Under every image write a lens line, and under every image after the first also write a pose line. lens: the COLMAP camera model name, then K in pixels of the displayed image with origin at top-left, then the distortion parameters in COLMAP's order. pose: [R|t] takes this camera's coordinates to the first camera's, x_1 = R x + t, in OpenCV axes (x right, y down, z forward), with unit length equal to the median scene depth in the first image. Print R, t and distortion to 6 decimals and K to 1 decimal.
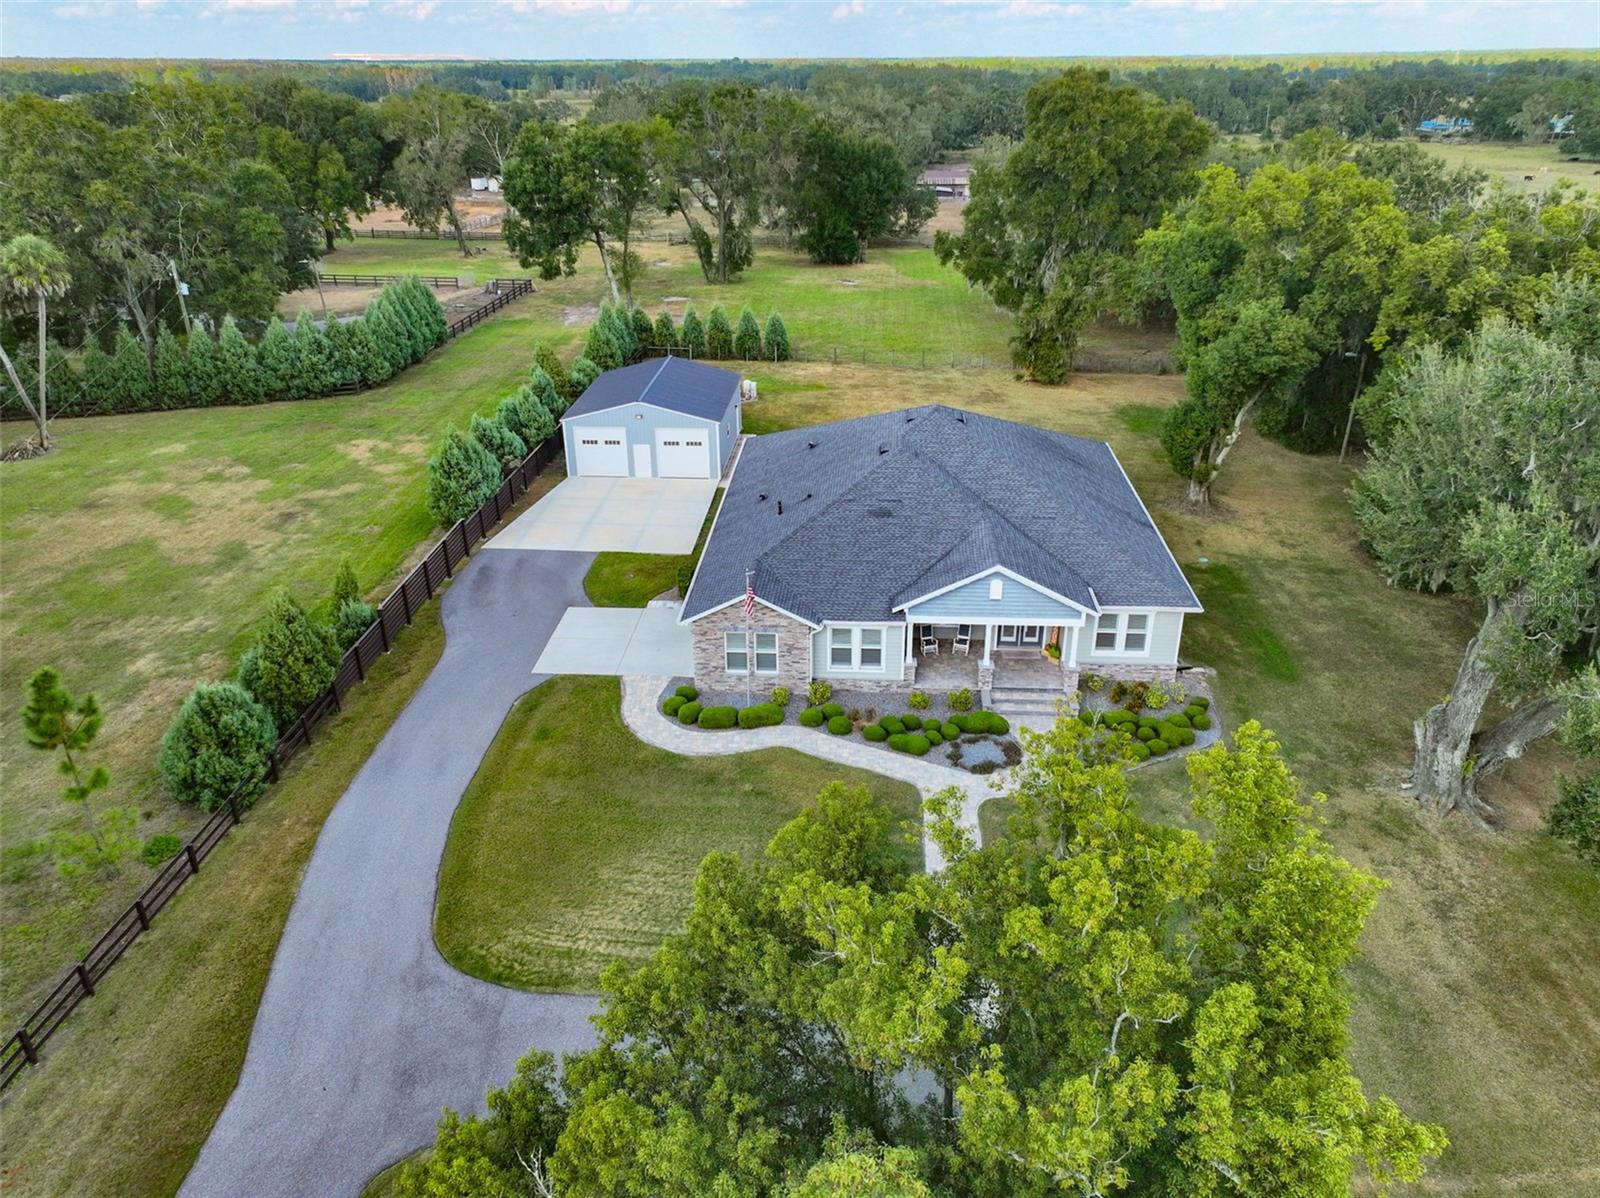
lens RADIAL K [[1118.4, 0, 805.2], [0, 1118.4, 593.5], [0, 0, 1]] dist [-0.000739, 0.017200]
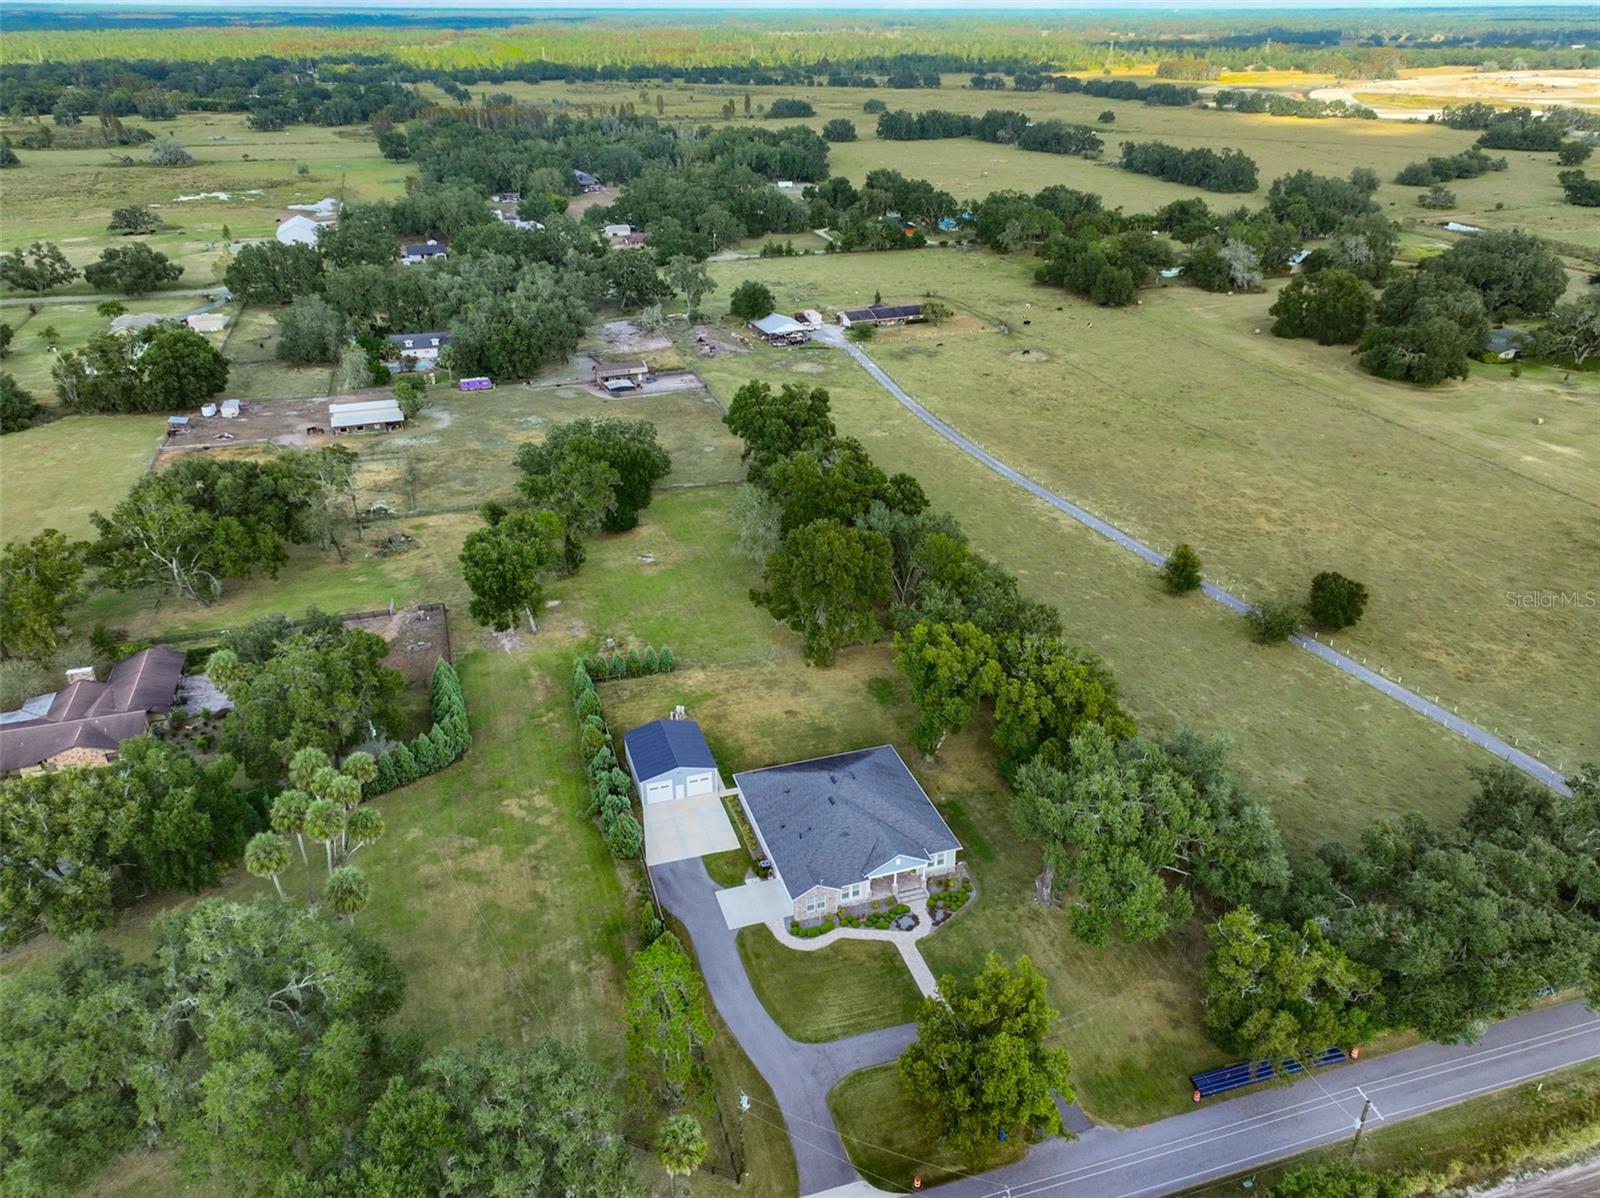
lens RADIAL K [[1165.6, 0, 806.0], [0, 1165.6, 599.8], [0, 0, 1]] dist [0.003958, 0.012174]
pose [[0.927292, -0.164997, 0.336014, -0.842205], [0.155932, 0.986291, 0.053987, -0.776221], [-0.340316, 0.002334, 0.940308, -1.532778]]
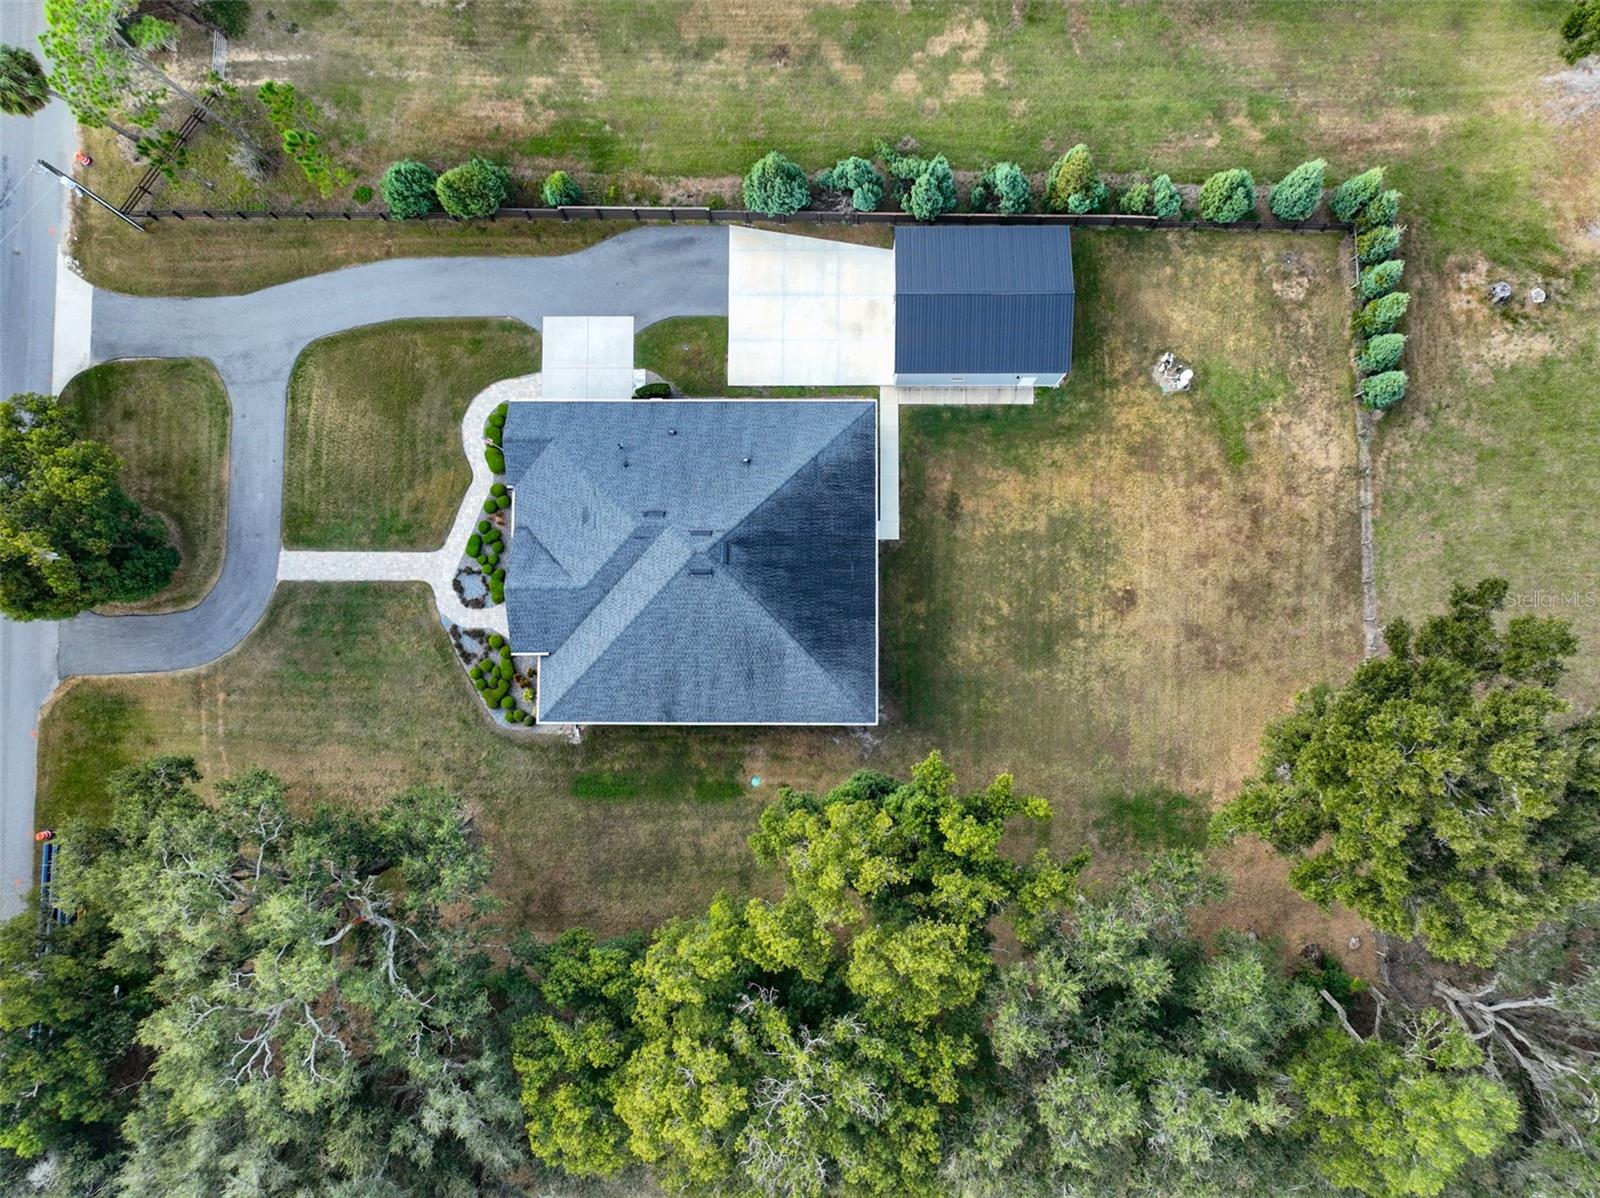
lens RADIAL K [[1118.4, 0, 805.2], [0, 1118.4, 593.5], [0, 0, 1]] dist [-0.000739, 0.017200]
pose [[0.059760, 0.995586, -0.072371, 0.294051], [-0.417561, 0.090785, 0.904102, -1.510985], [0.906682, -0.023810, 0.421143, 0.647108]]
